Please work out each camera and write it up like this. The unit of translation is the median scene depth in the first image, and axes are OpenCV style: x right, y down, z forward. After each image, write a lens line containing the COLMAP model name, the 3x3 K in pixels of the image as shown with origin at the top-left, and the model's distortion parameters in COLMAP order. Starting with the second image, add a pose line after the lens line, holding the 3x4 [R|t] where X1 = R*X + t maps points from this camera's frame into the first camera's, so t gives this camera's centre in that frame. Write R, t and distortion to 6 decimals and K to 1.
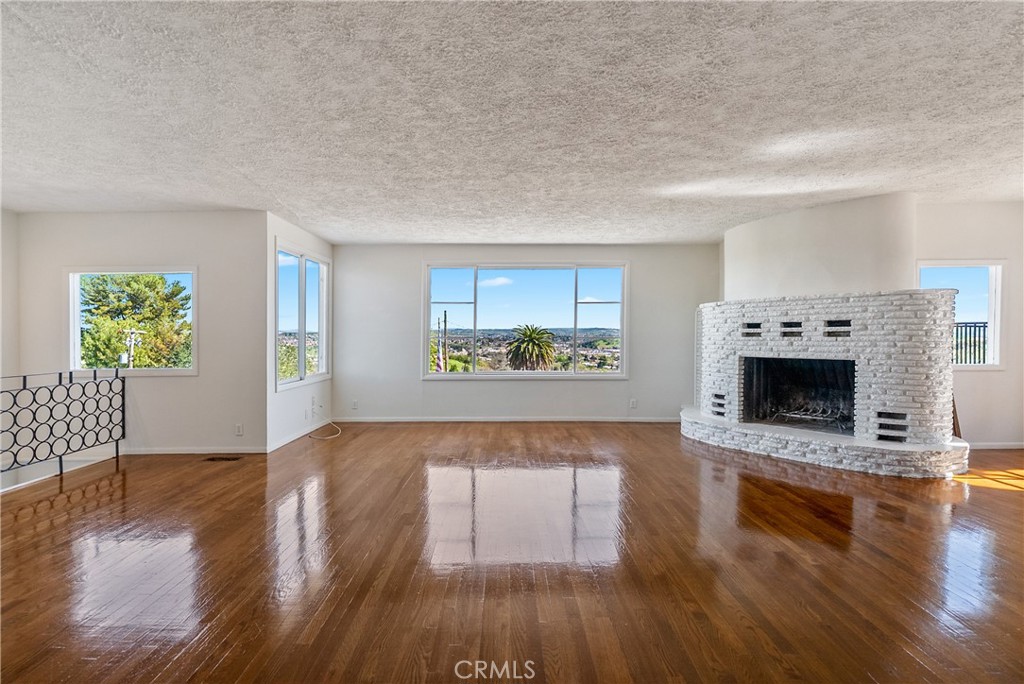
lens RADIAL K [[488.9, 0, 506.7], [0, 488.9, 345.1], [0, 0, 1]] dist [-0.002307, -0.000274]
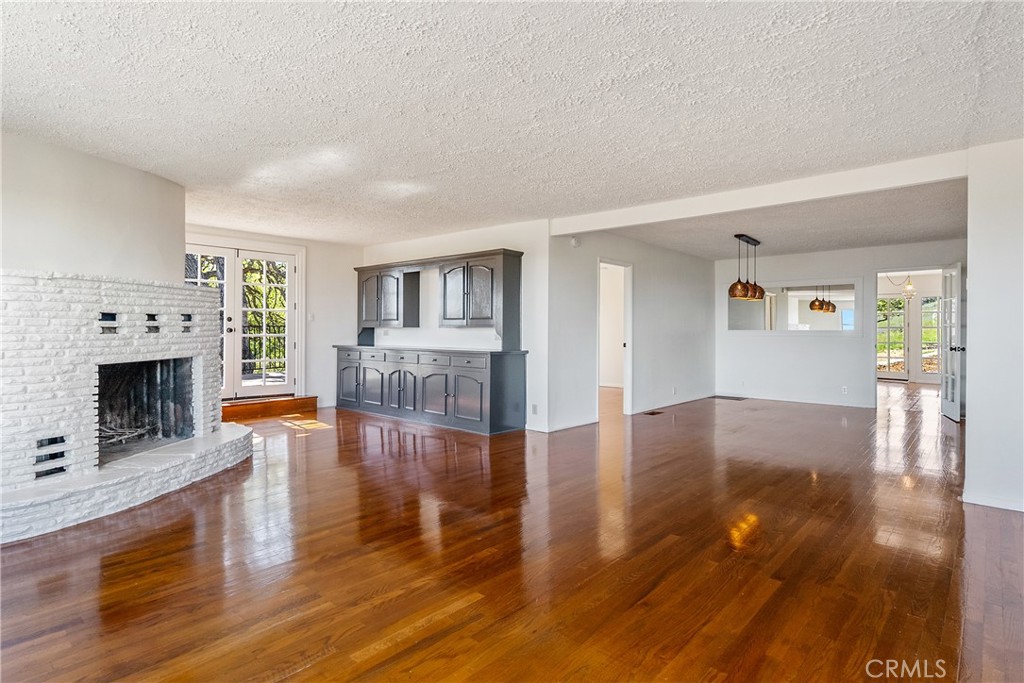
lens RADIAL K [[538.6, 0, 511.5], [0, 538.6, 333.0], [0, 0, 1]] dist [0.001629, 0.000604]
pose [[-0.737953, -0.000889, 0.674851, -0.414548], [0.020184, 0.999523, 0.023389, -0.025258], [-0.674550, 0.030881, -0.737583, 1.239631]]
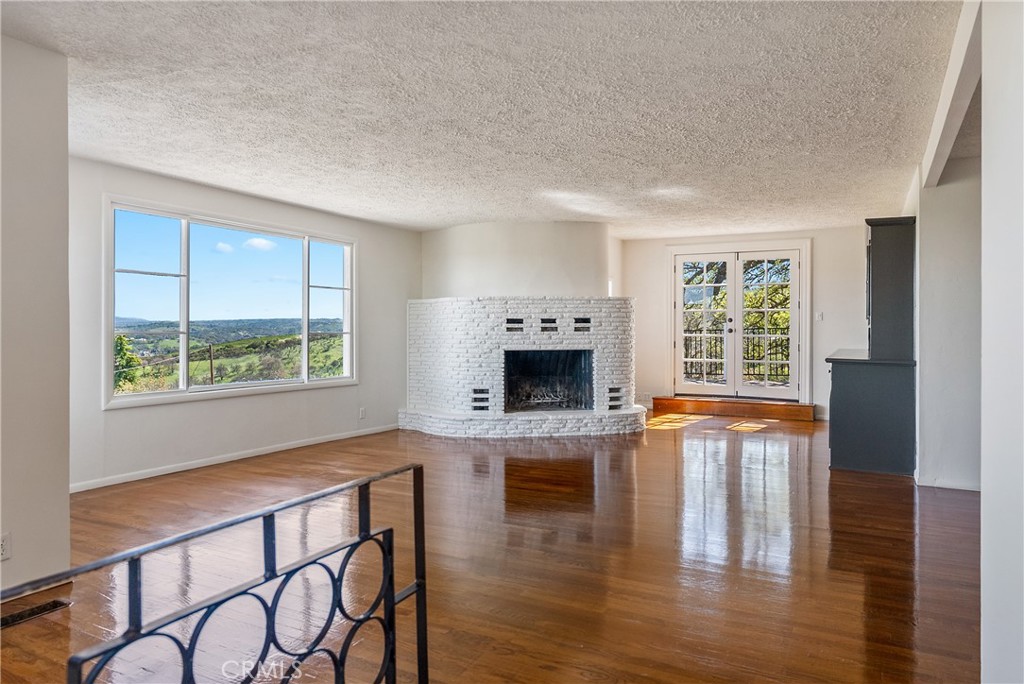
lens RADIAL K [[682.0, 0, 512.4], [0, 682.0, 335.0], [0, 0, 1]] dist [0.009055, 0.000773]
pose [[0.465277, -0.001507, 0.885164, -0.871514], [0.017133, 0.999827, -0.007304, 0.001813], [-0.884999, 0.018564, 0.465222, 0.327442]]
